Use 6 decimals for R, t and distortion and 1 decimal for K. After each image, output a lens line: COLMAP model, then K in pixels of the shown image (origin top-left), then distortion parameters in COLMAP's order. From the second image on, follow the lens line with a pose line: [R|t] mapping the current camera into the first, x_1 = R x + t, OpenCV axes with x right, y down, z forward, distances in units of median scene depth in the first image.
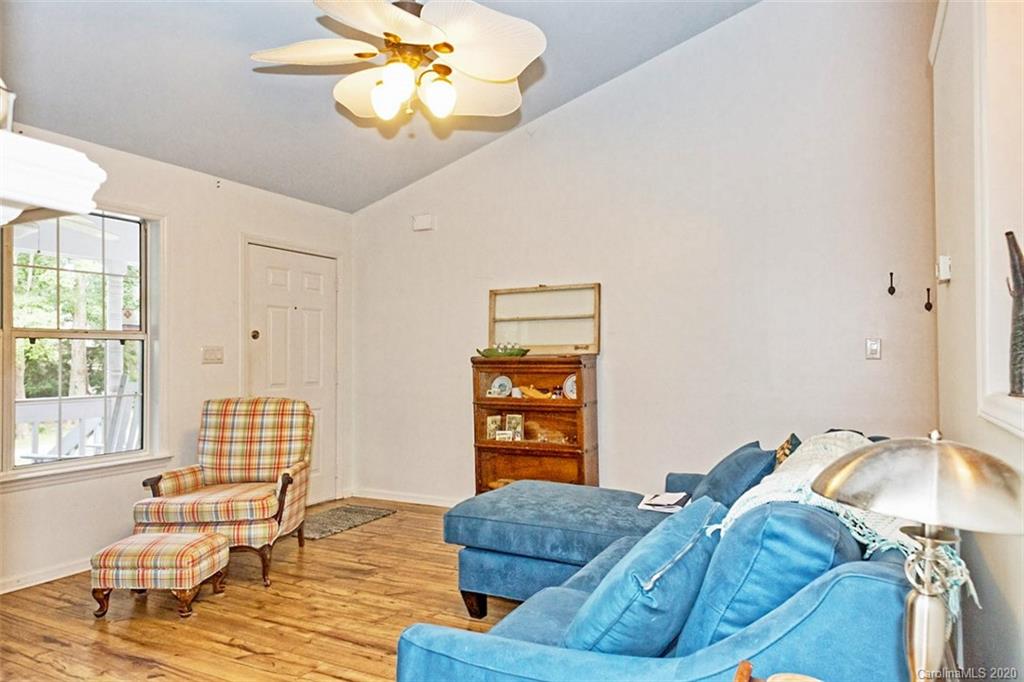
lens RADIAL K [[676.7, 0, 512.0], [0, 676.7, 341.0], [0, 0, 1]] dist [0.080315, -0.063568]
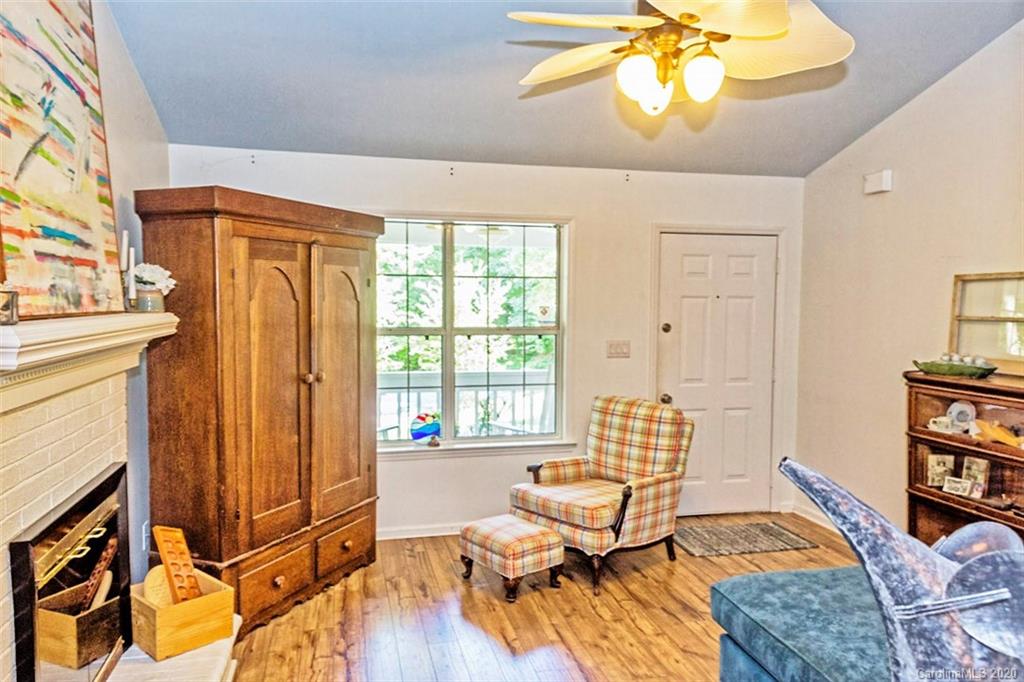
lens RADIAL K [[730.4, 0, 512.0], [0, 730.4, 341.0], [0, 0, 1]] dist [0.095194, -0.085571]
pose [[0.664448, 0.053824, -0.745394, 0.326647], [0.005523, 0.997022, 0.076917, -0.092962], [0.747314, -0.055224, 0.662172, 0.194766]]
